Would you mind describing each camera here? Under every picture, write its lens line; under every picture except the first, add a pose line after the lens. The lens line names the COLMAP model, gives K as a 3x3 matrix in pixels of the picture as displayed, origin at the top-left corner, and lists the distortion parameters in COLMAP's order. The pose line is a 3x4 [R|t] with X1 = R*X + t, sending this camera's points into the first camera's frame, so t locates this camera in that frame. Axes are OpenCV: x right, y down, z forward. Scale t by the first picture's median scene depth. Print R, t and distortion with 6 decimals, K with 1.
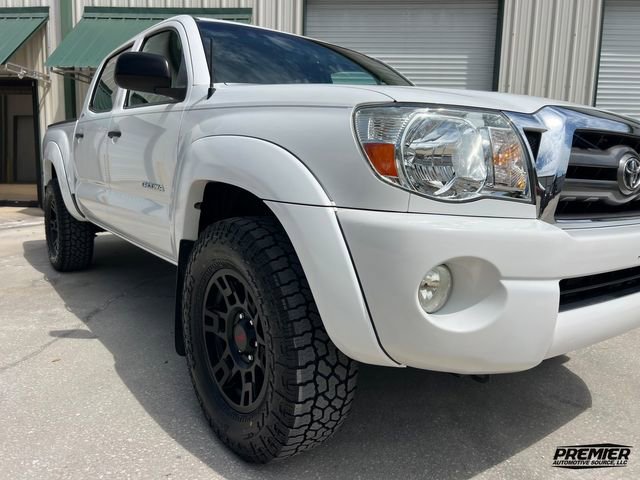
lens RADIAL K [[481.8, 0, 316.0], [0, 481.8, 244.3], [0, 0, 1]] dist [0.044721, -0.047993]
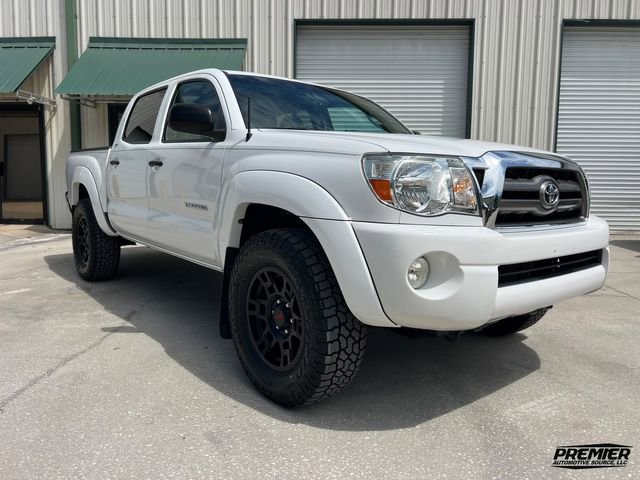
lens RADIAL K [[481.8, 0, 322.6], [0, 481.8, 236.5], [0, 0, 1]] dist [0.044721, -0.047993]
pose [[0.998867, -0.019043, 0.043622, -0.088993], [0.020786, 0.998989, -0.039868, 0.022785], [-0.042819, 0.040730, 0.998252, -0.380952]]
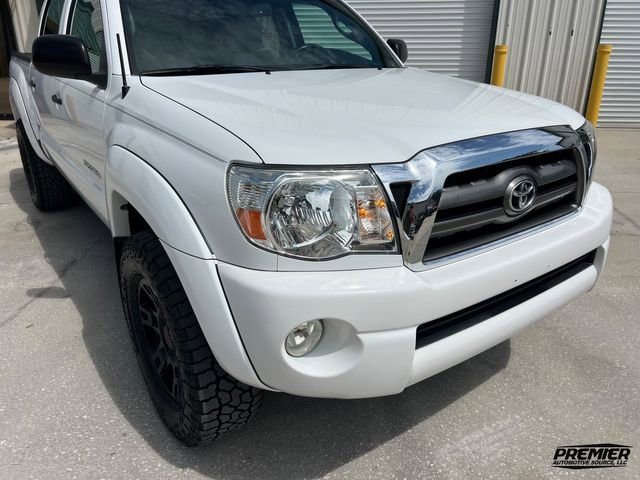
lens RADIAL K [[481.8, 0, 322.0], [0, 481.8, 240.3], [0, 0, 1]] dist [0.044721, -0.047993]
pose [[0.999495, -0.021123, -0.023726, 0.230540], [0.026045, 0.972511, 0.231395, -0.275867], [0.018186, -0.231897, 0.972570, -0.020722]]
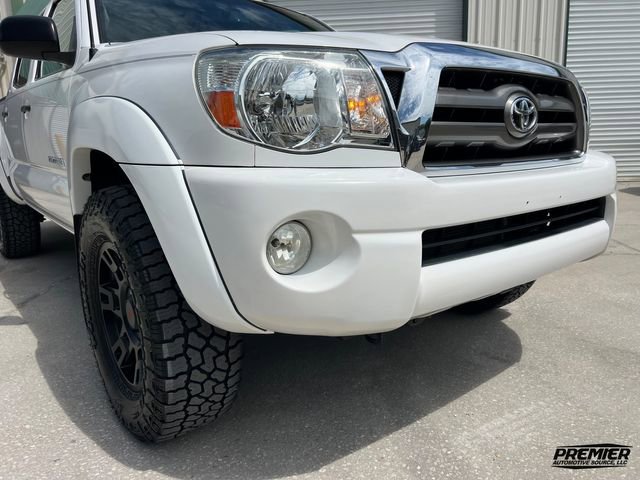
lens RADIAL K [[481.8, 0, 321.2], [0, 481.8, 242.9], [0, 0, 1]] dist [0.044721, -0.047993]
pose [[0.998149, -0.058930, 0.015046, 0.213326], [0.058058, 0.996906, 0.052993, 0.026422], [-0.018122, -0.052021, 0.998482, 0.055017]]
